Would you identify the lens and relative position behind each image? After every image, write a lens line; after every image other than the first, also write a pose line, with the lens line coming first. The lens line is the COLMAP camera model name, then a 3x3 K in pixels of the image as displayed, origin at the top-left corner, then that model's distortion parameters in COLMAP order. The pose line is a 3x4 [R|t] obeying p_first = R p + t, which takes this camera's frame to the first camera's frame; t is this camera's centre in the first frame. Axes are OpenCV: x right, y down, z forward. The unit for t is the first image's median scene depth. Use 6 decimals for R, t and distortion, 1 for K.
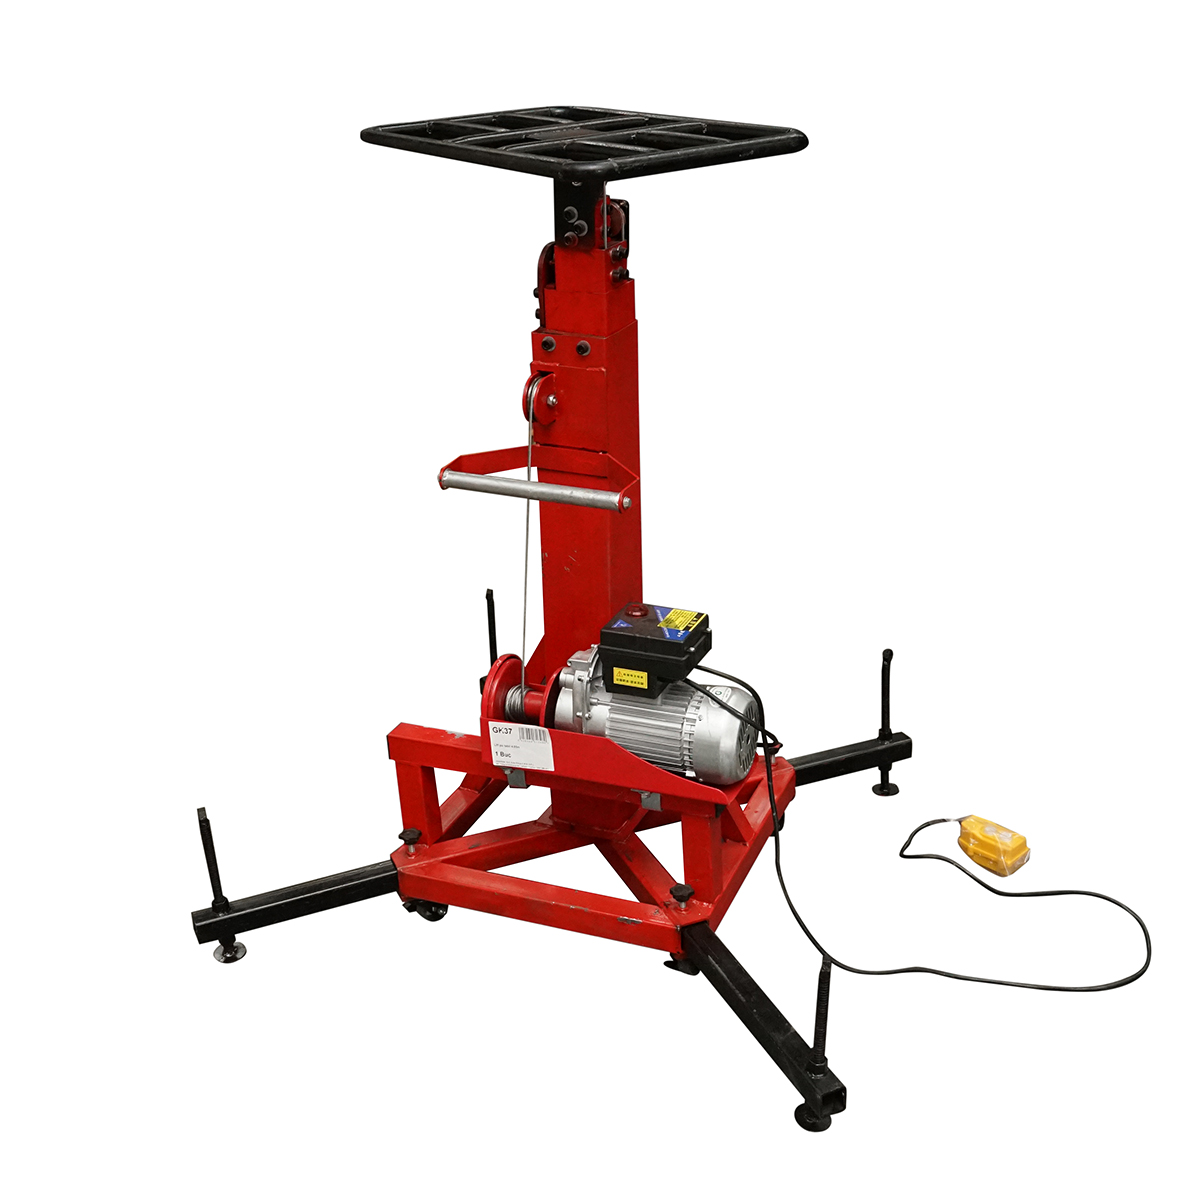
lens RADIAL K [[1337.0, 0, 600.0], [0, 1337.0, 600.0], [0, 0, 1]] dist [-0.011652, -0.006534]
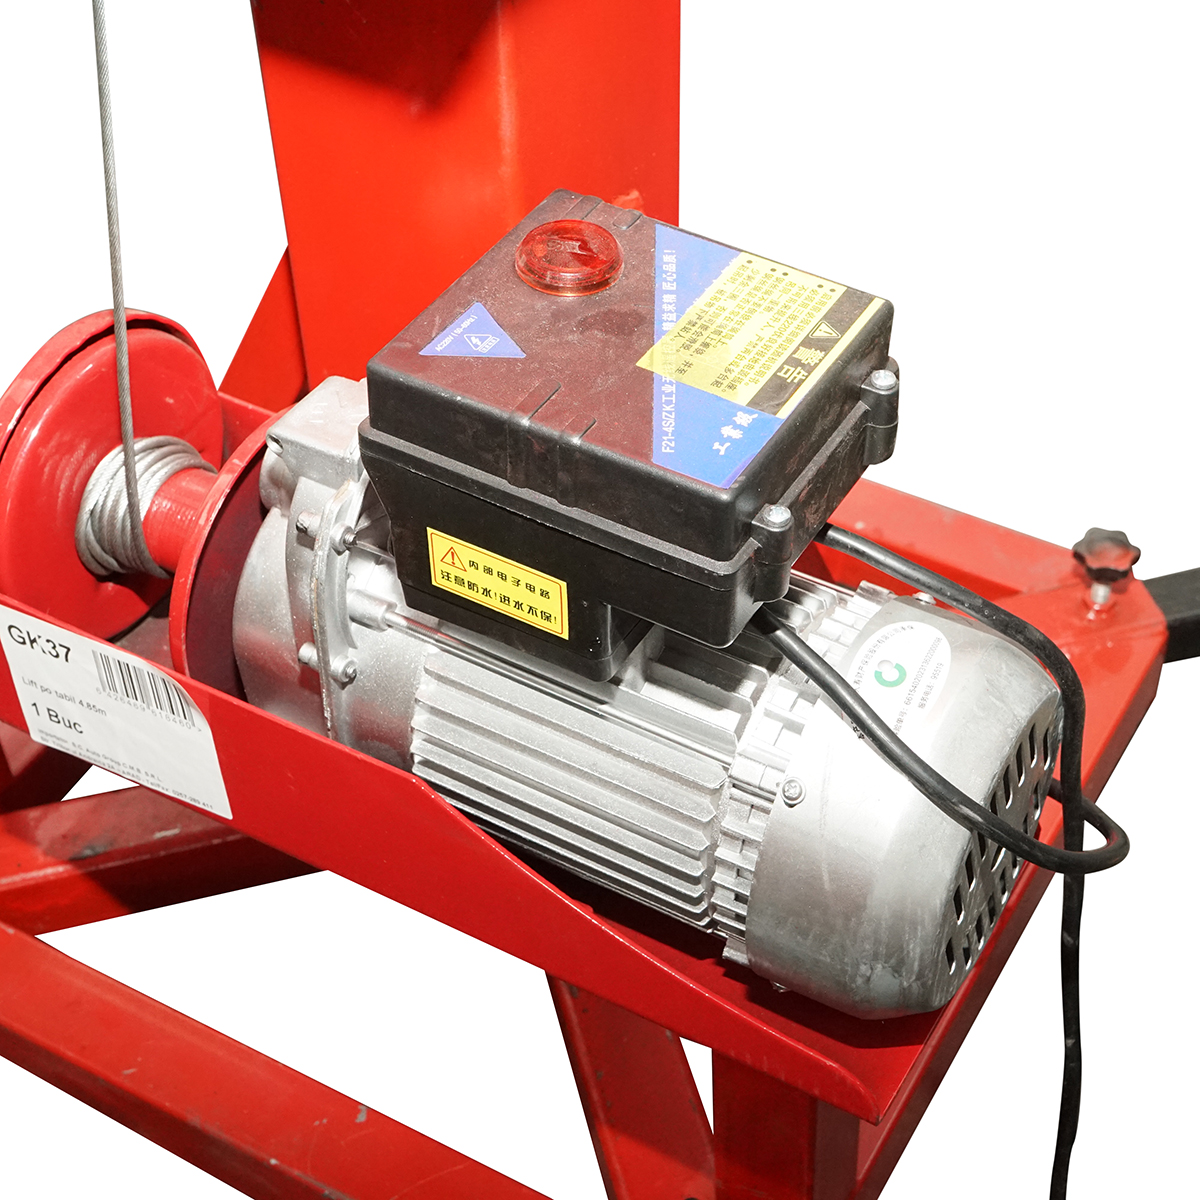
lens RADIAL K [[2114.1, 0, 600.0], [0, 2114.1, 600.0], [0, 0, 1]] dist [-0.024531, -0.052505]
pose [[0.991800, 0.099402, -0.080323, 0.065697], [-0.061523, 0.922258, 0.381648, -0.071521], [0.112015, -0.373577, 0.920811, 0.656199]]
